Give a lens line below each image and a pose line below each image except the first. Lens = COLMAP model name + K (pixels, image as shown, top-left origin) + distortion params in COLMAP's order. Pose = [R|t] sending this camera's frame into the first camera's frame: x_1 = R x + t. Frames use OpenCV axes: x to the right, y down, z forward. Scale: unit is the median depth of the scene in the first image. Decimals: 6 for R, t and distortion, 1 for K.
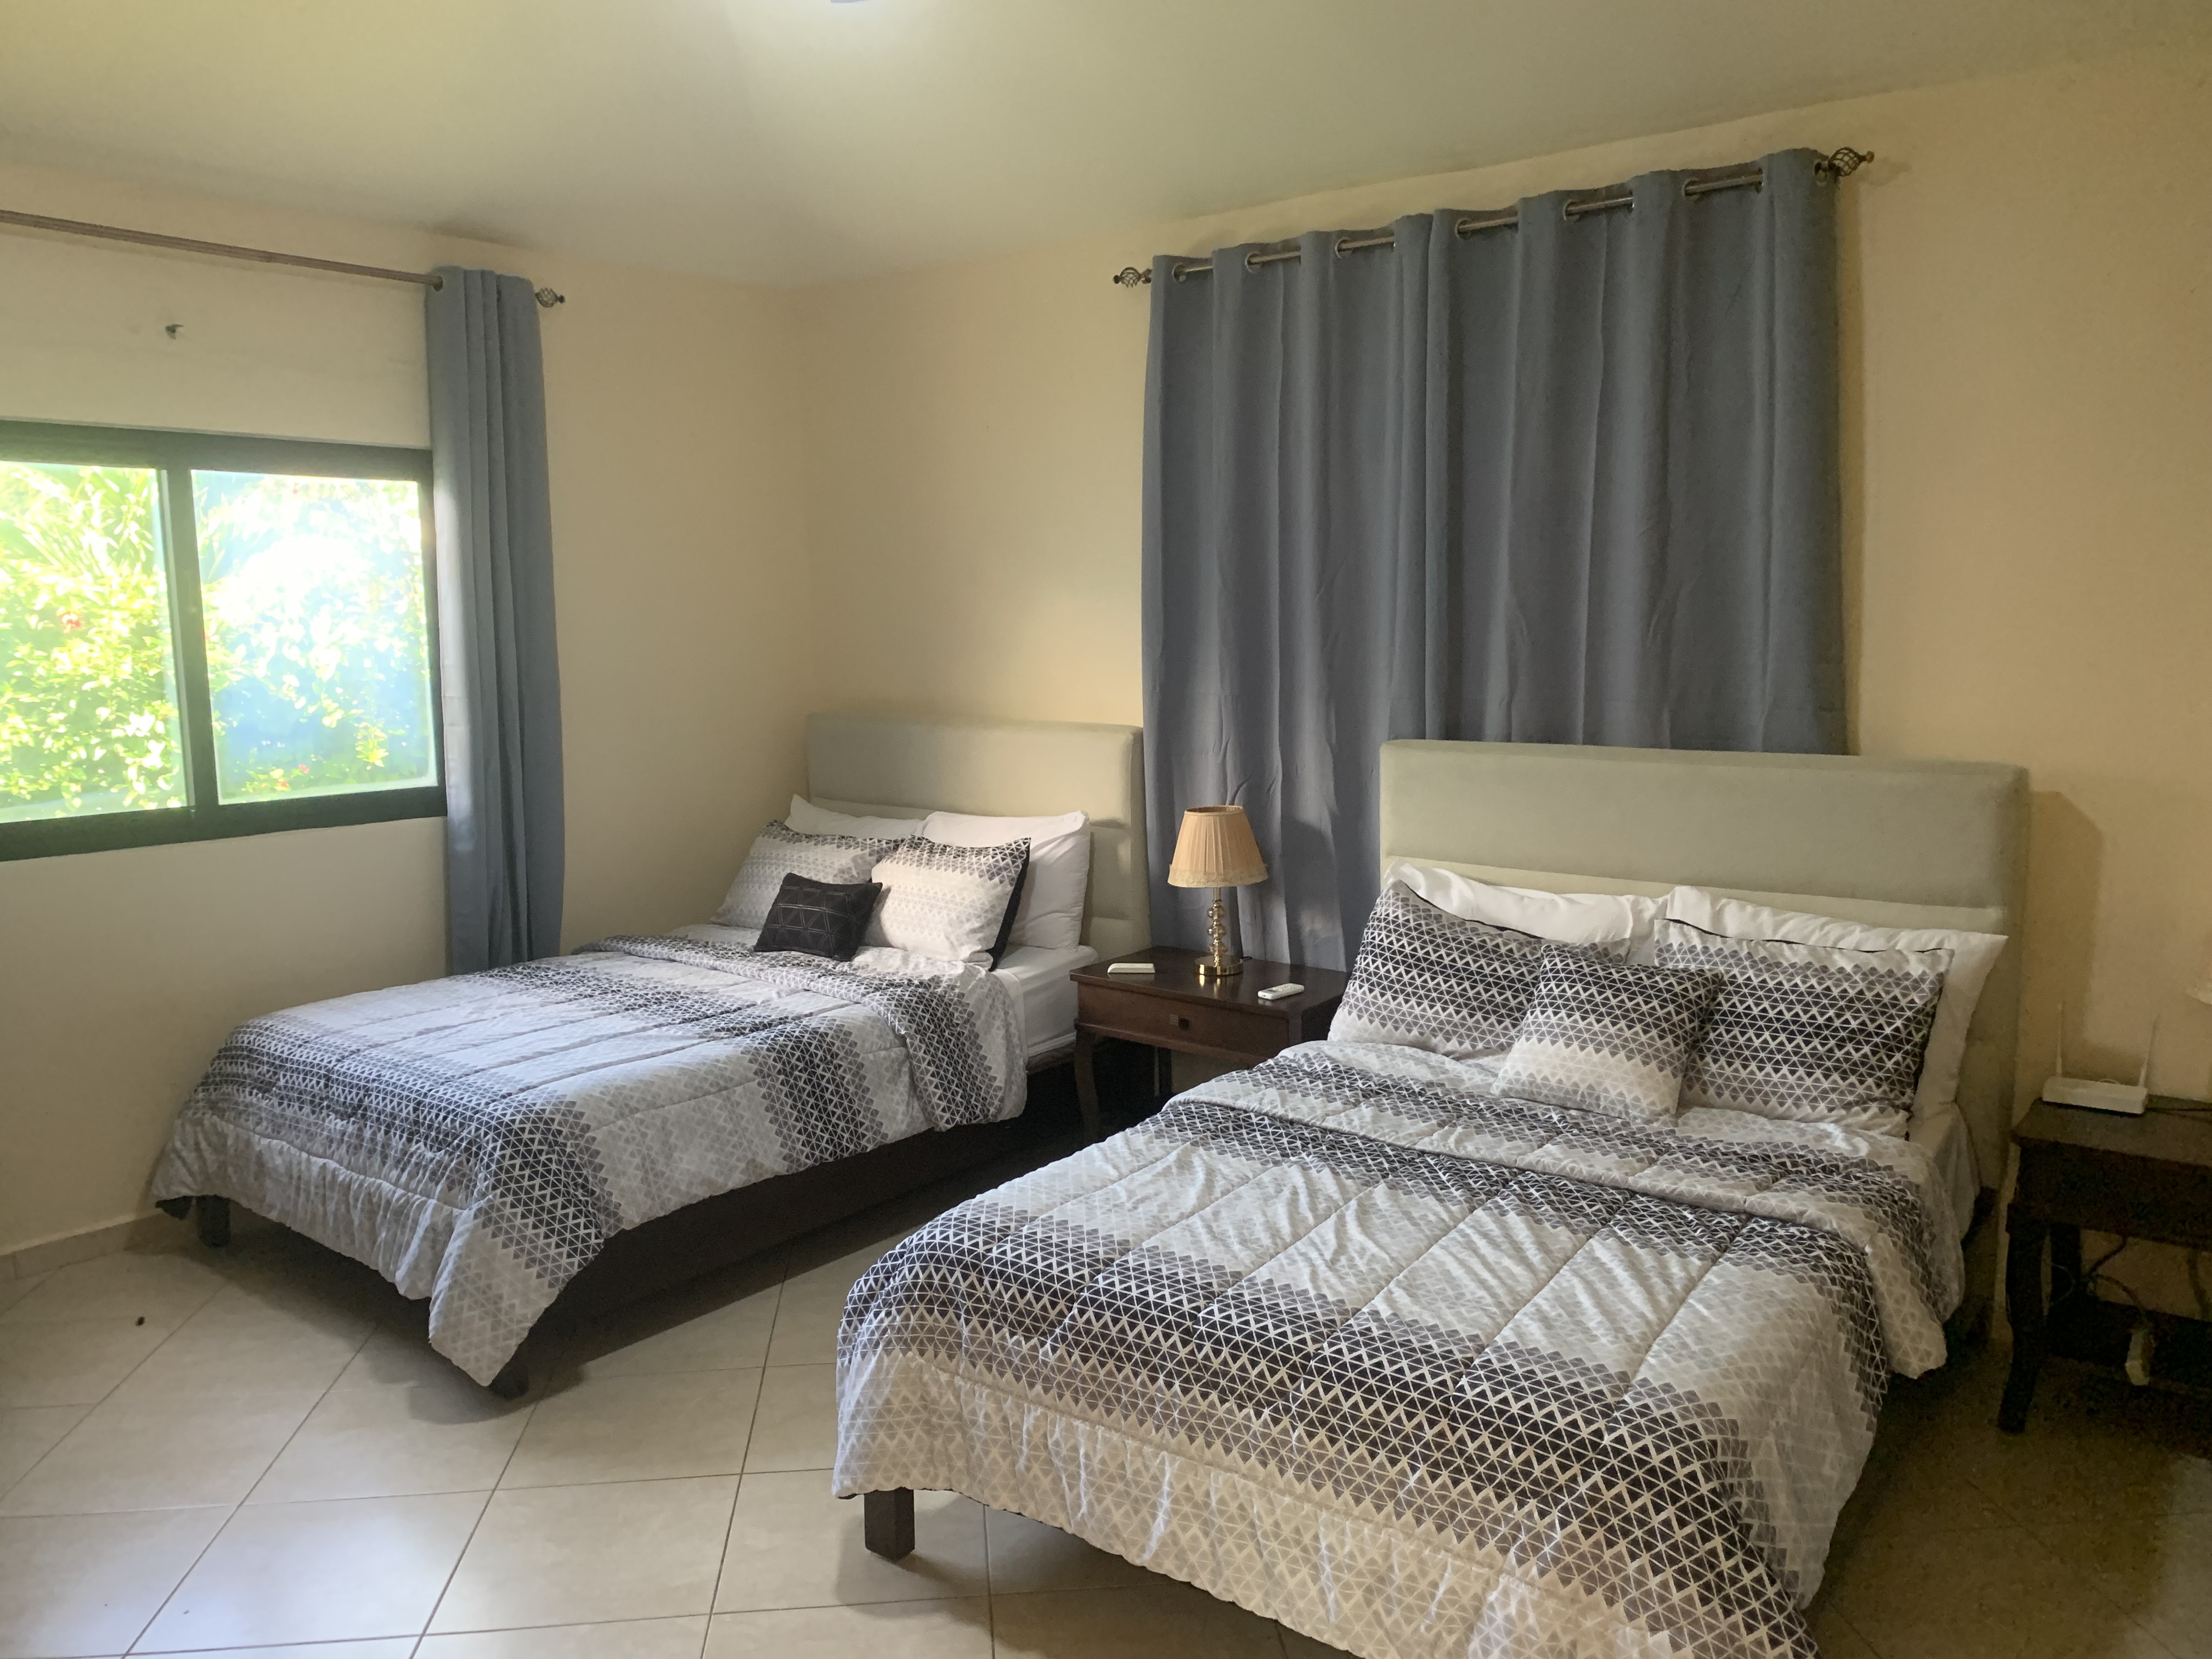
lens RADIAL K [[1687.5, 0, 1108.2], [0, 1687.5, 825.8], [0, 0, 1]] dist [-0.013470, -0.003581]
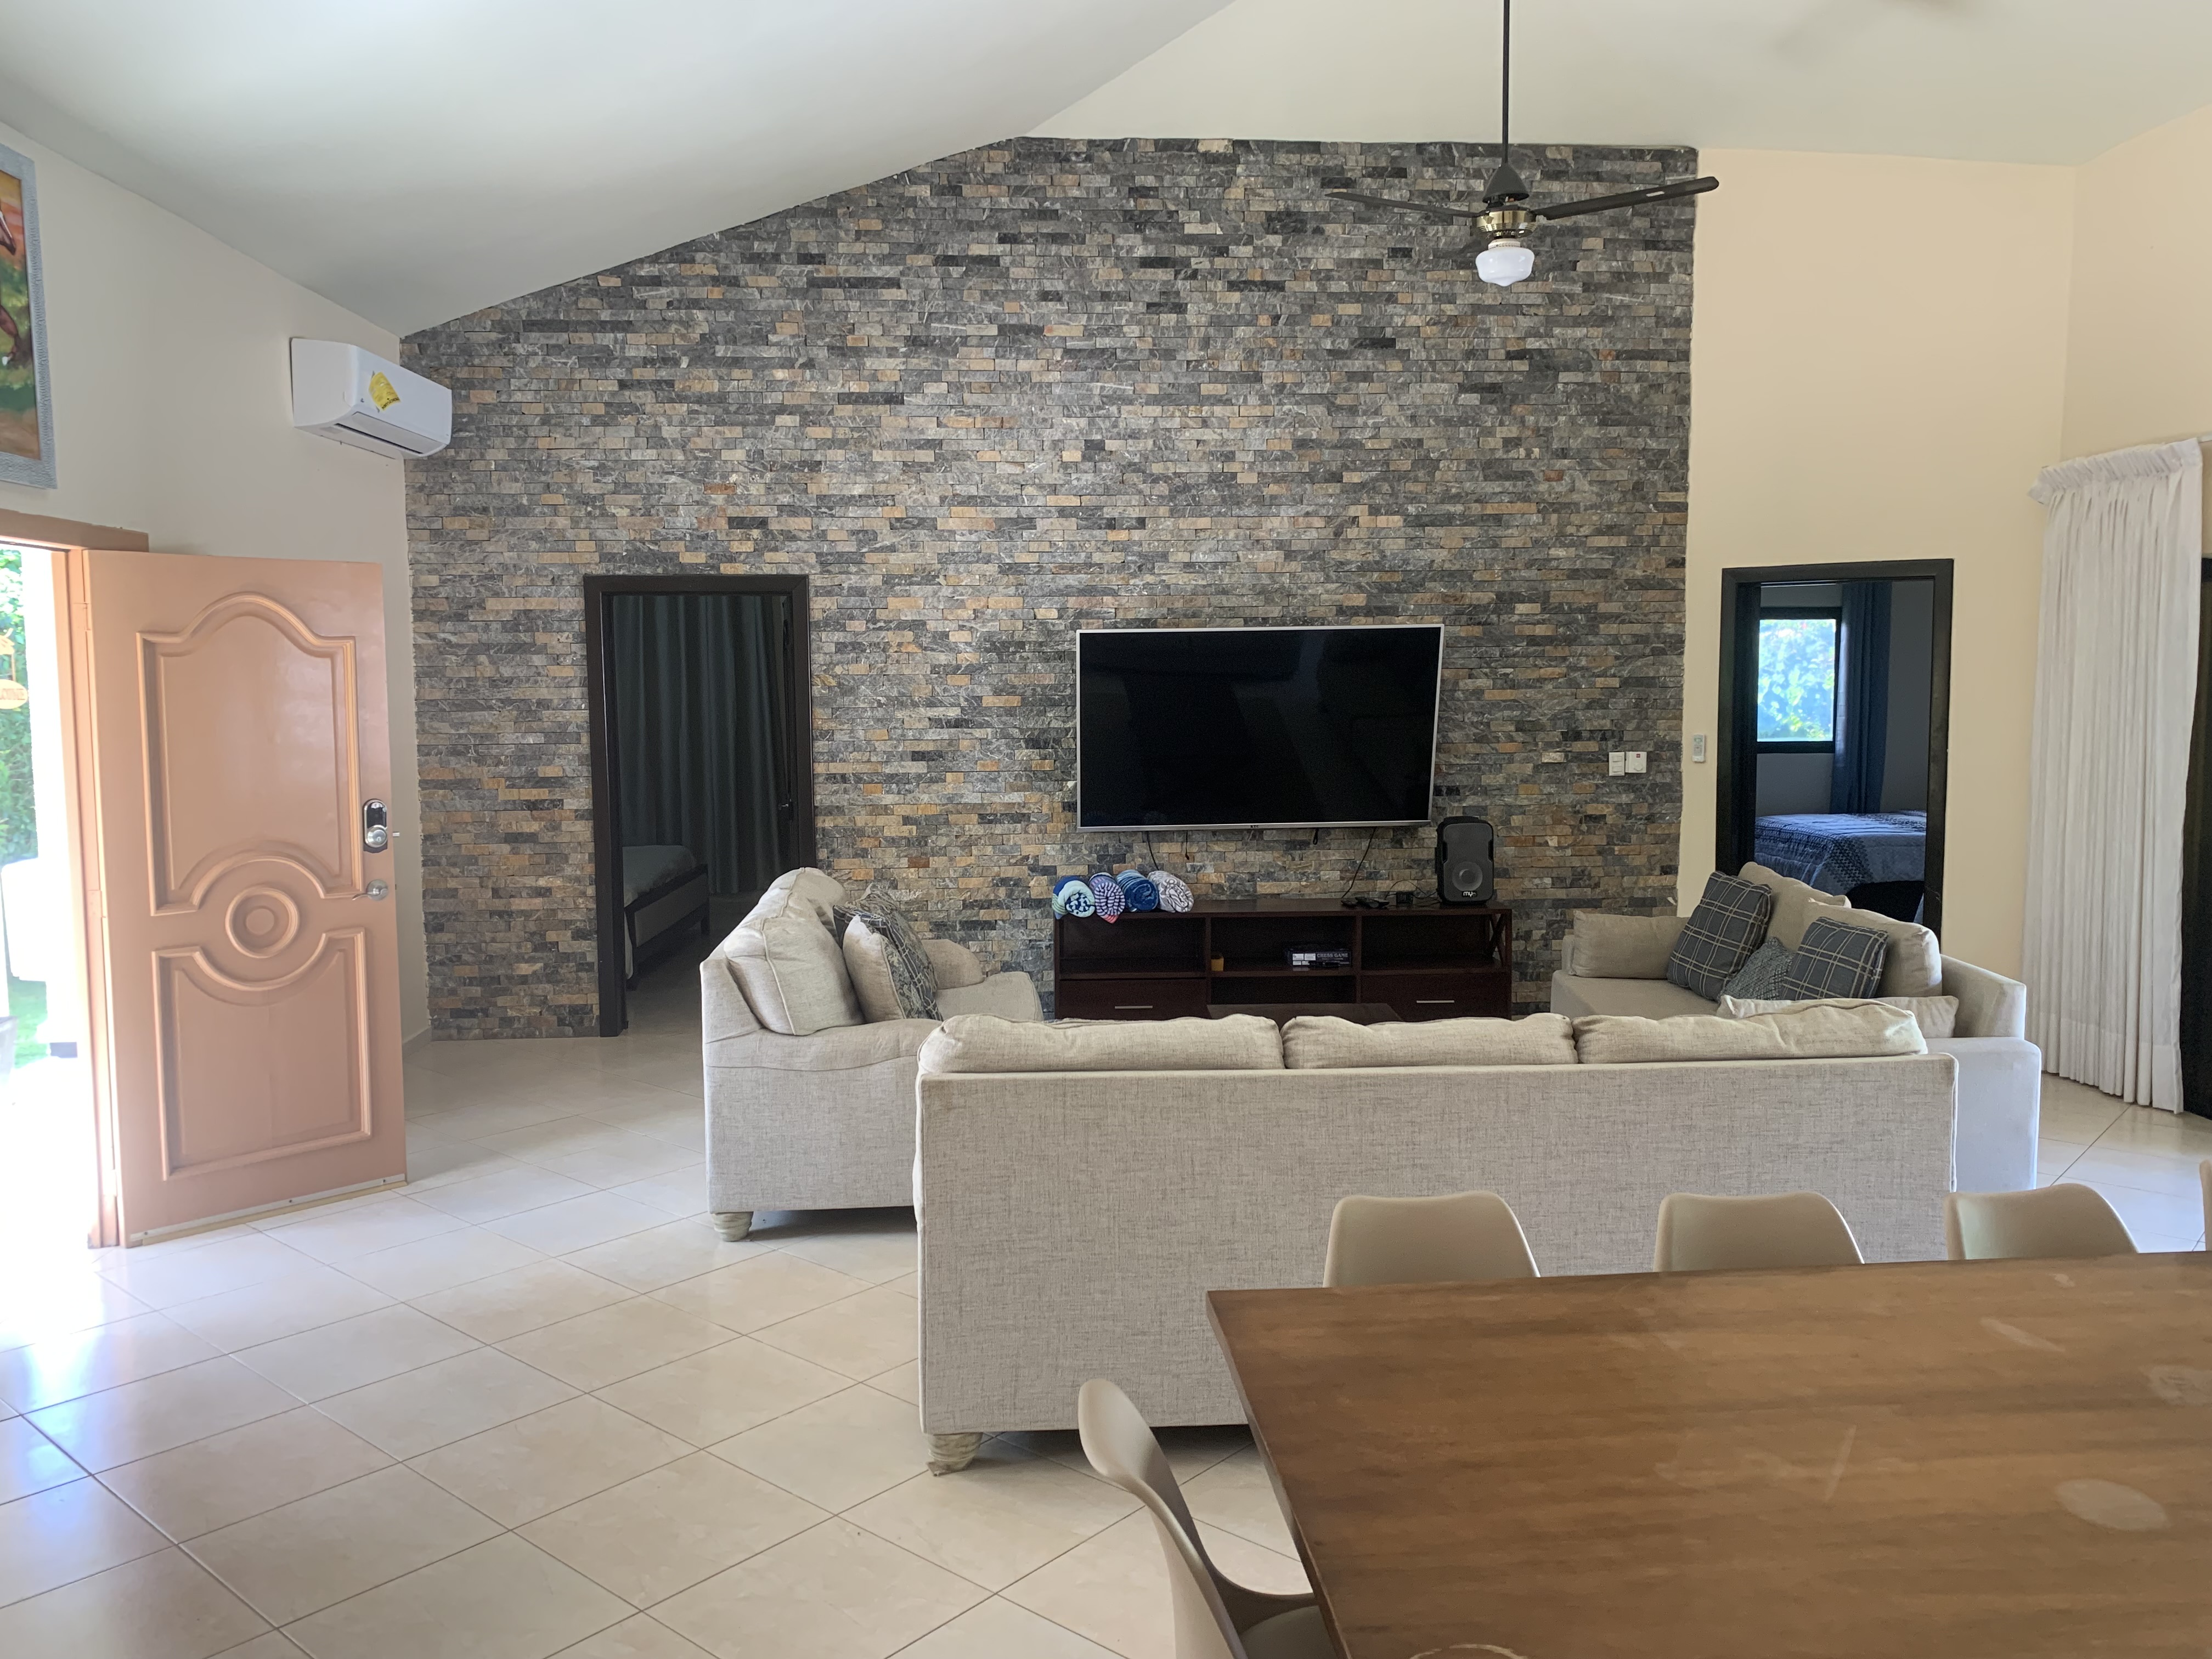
lens RADIAL K [[1687.5, 0, 1108.0], [0, 1687.5, 825.2], [0, 0, 1]] dist [-0.013470, -0.003581]
pose [[0.680523, 0.068147, -0.729551, 0.709396], [-0.088608, 0.996012, 0.010384, 0.172455], [0.727350, 0.057577, 0.683847, -1.500485]]
